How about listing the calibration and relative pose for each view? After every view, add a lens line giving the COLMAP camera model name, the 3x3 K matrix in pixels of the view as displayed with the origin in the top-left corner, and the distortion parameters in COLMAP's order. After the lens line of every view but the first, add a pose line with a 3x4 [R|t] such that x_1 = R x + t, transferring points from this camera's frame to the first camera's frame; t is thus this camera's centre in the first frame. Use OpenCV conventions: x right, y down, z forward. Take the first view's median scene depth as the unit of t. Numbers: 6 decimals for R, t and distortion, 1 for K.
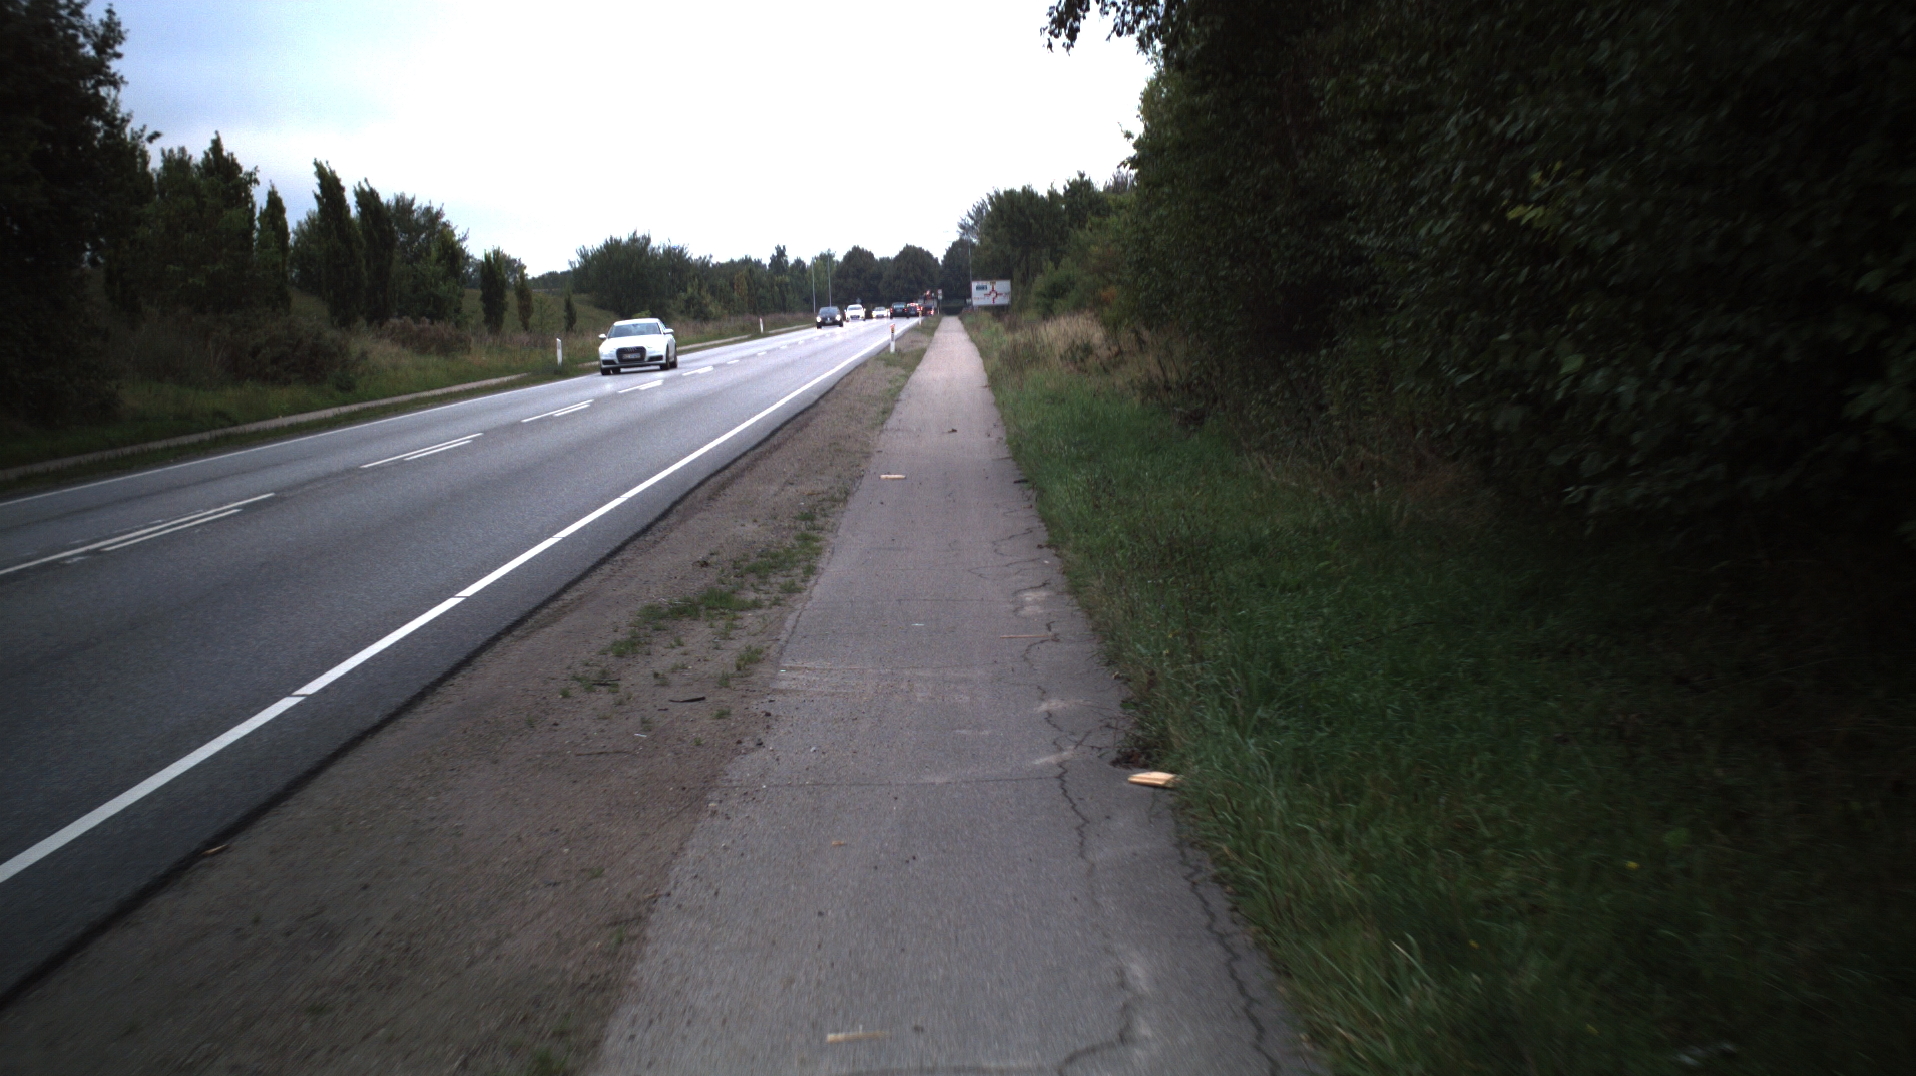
lens RADIAL K [[2407.3, 0, 956.6], [0, 2407.3, 540.1], [0, 0, 1]] dist [-0.134977, 0.000000]
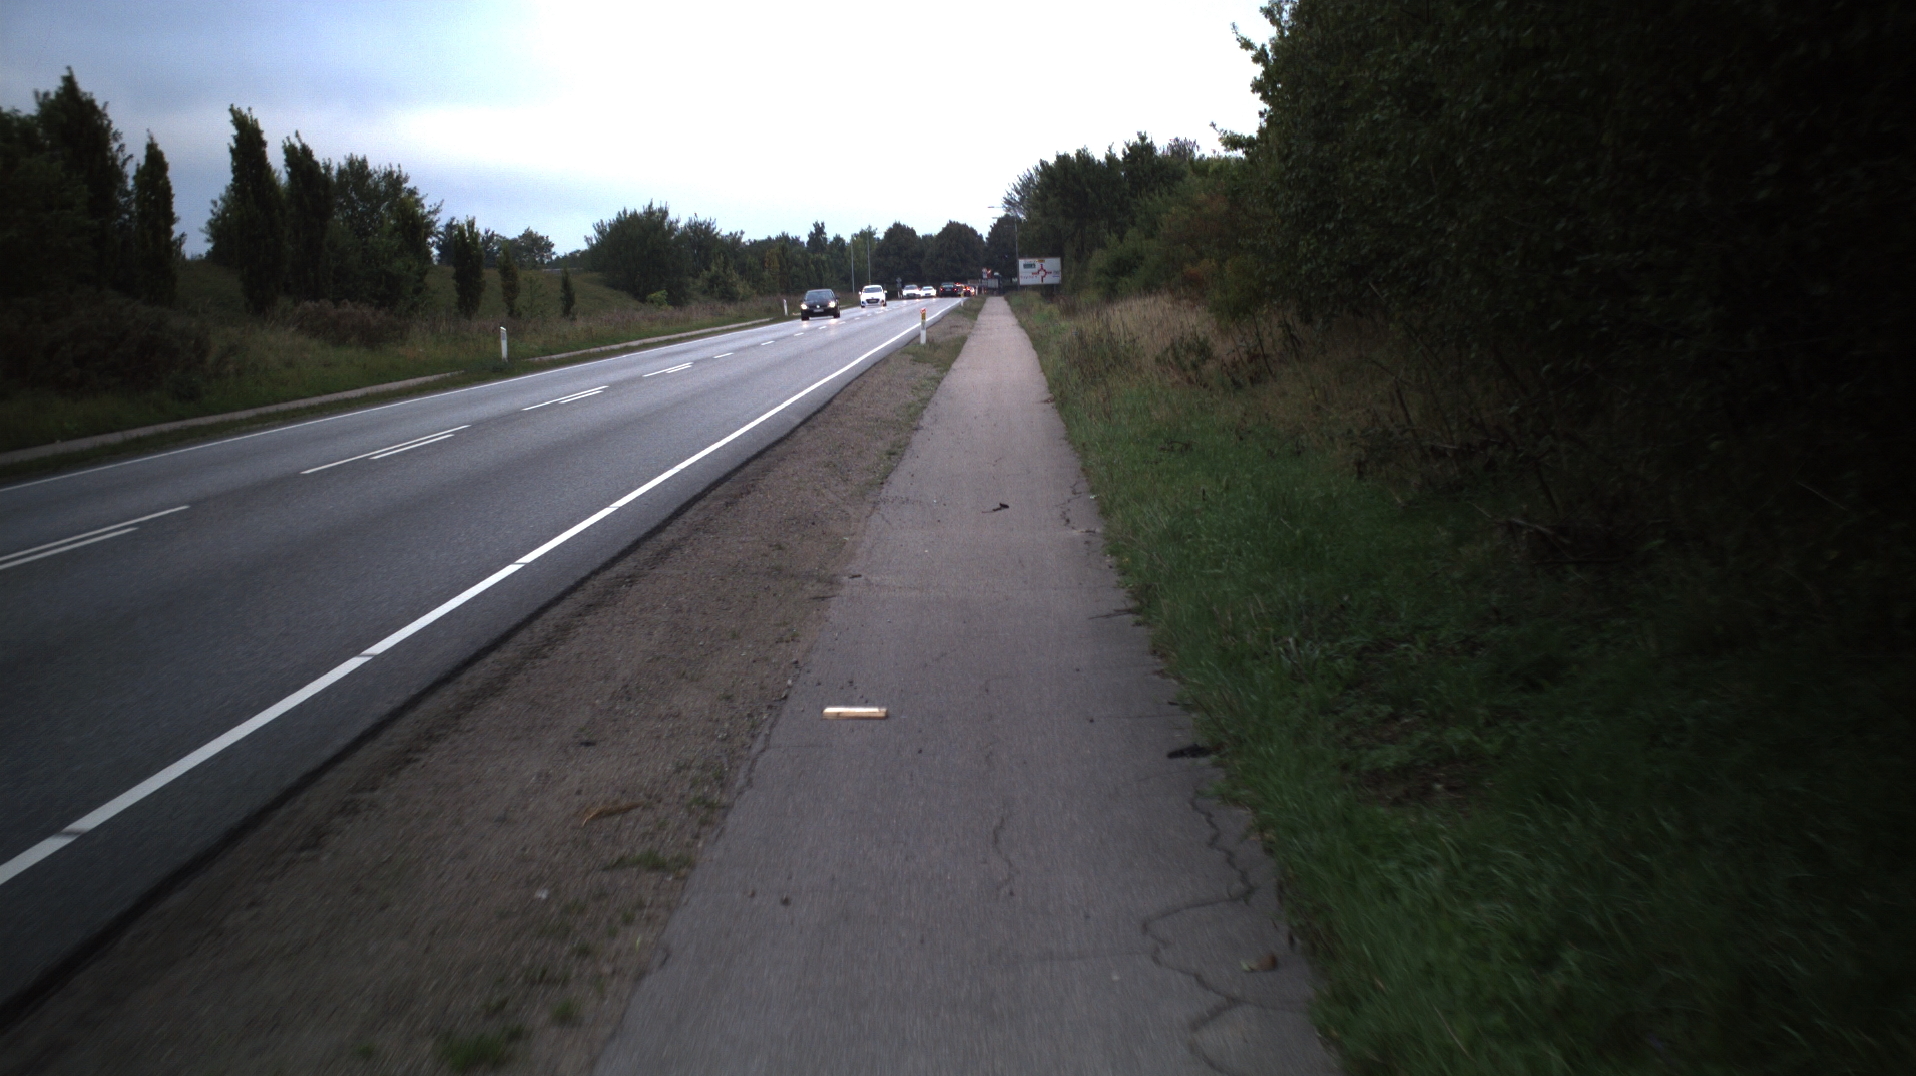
lens RADIAL K [[2407.3, 0, 965.3], [0, 2407.3, 526.8], [0, 0, 1]] dist [-0.134977, 0.000000]
pose [[0.999887, 0.001030, -0.015015, -0.001063], [-0.000983, 0.999995, 0.003106, -0.029535], [0.015018, -0.003091, 0.999882, 0.303911]]
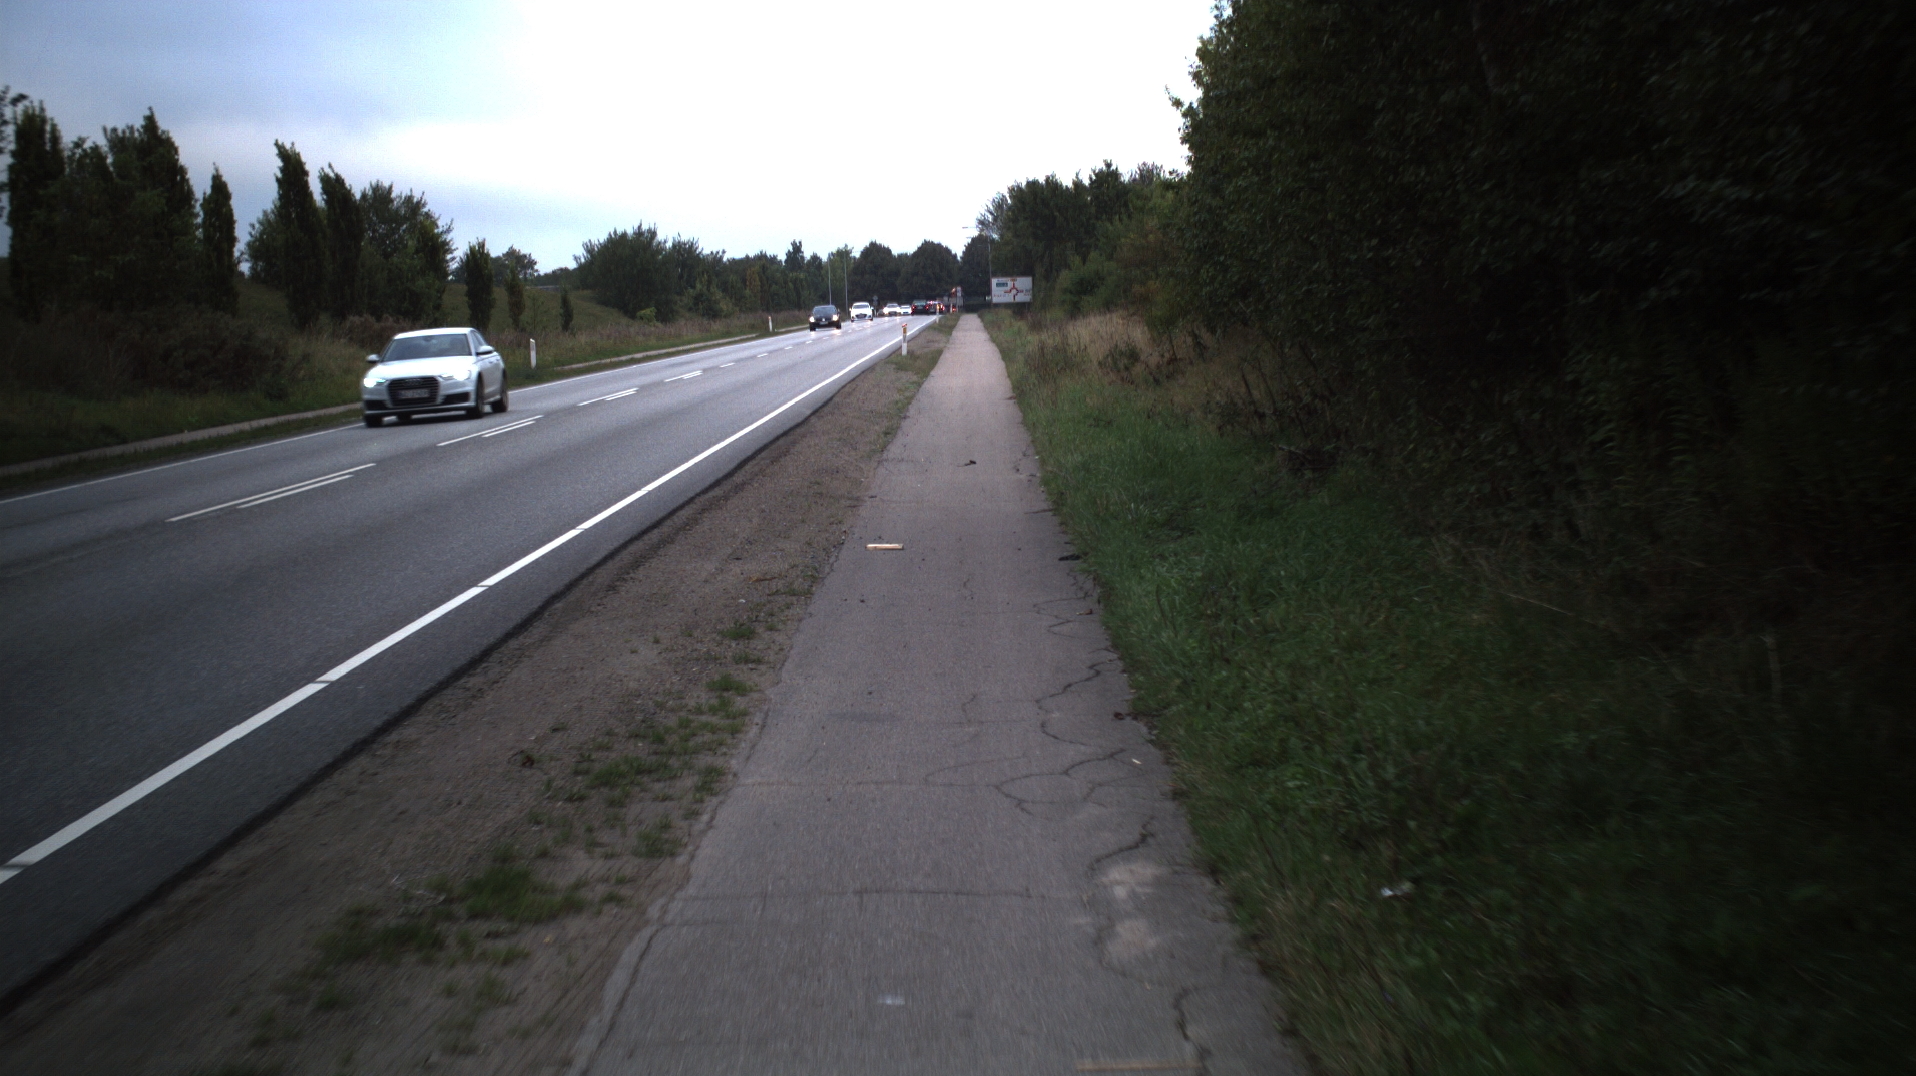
lens RADIAL K [[2407.3, 0, 950.2], [0, 2407.3, 544.6], [0, 0, 1]] dist [-0.134977, 0.000000]
pose [[0.999943, 0.002552, -0.010375, -0.000076], [-0.002520, 0.999992, 0.003037, -0.014712], [0.010383, -0.003010, 0.999942, 0.151957]]
